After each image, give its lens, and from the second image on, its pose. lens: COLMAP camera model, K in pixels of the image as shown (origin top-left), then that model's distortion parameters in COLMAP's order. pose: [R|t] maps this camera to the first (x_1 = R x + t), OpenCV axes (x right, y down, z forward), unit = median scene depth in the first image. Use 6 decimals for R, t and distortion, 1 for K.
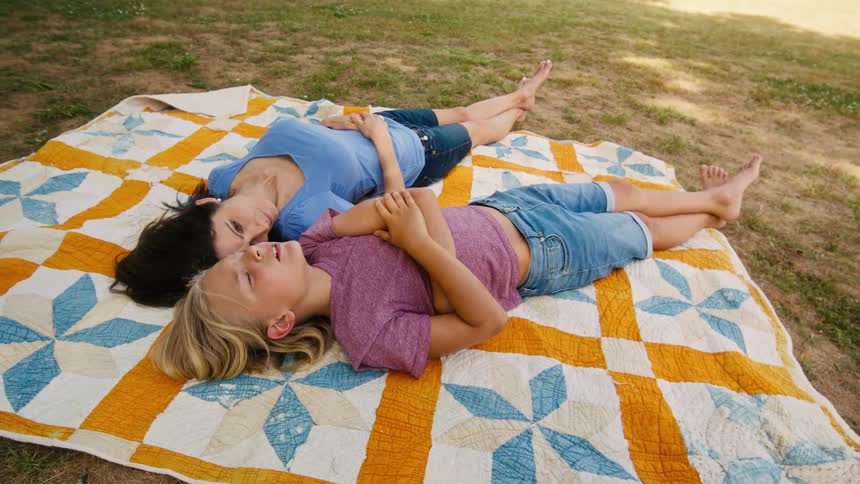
lens RADIAL K [[451.2, 0, 430.5], [0, 451.2, 242.0], [0, 0, 1]] dist [-0.004813, 0.002989]
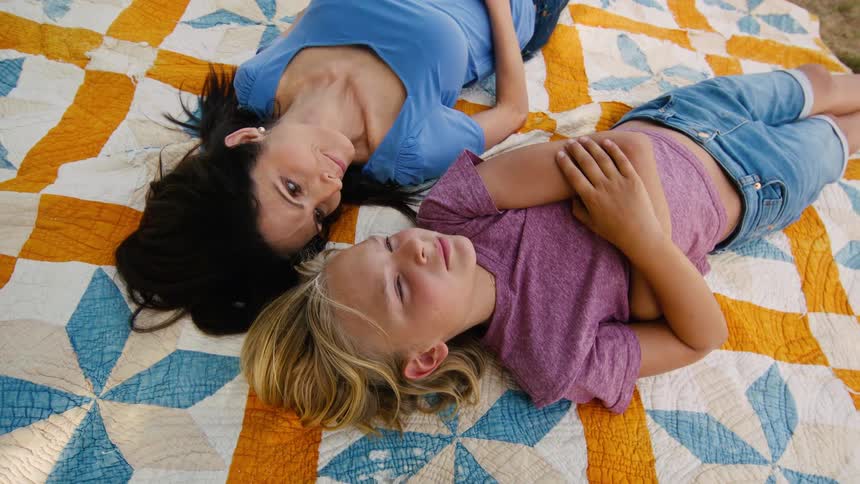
lens RADIAL K [[451.2, 0, 430.1], [0, 451.2, 241.5], [0, 0, 1]] dist [-0.004813, 0.002989]
pose [[0.997374, -0.032117, 0.064910, -0.309252], [0.005015, 0.924763, 0.380511, -0.196922], [-0.072247, -0.379187, 0.922495, 0.359660]]
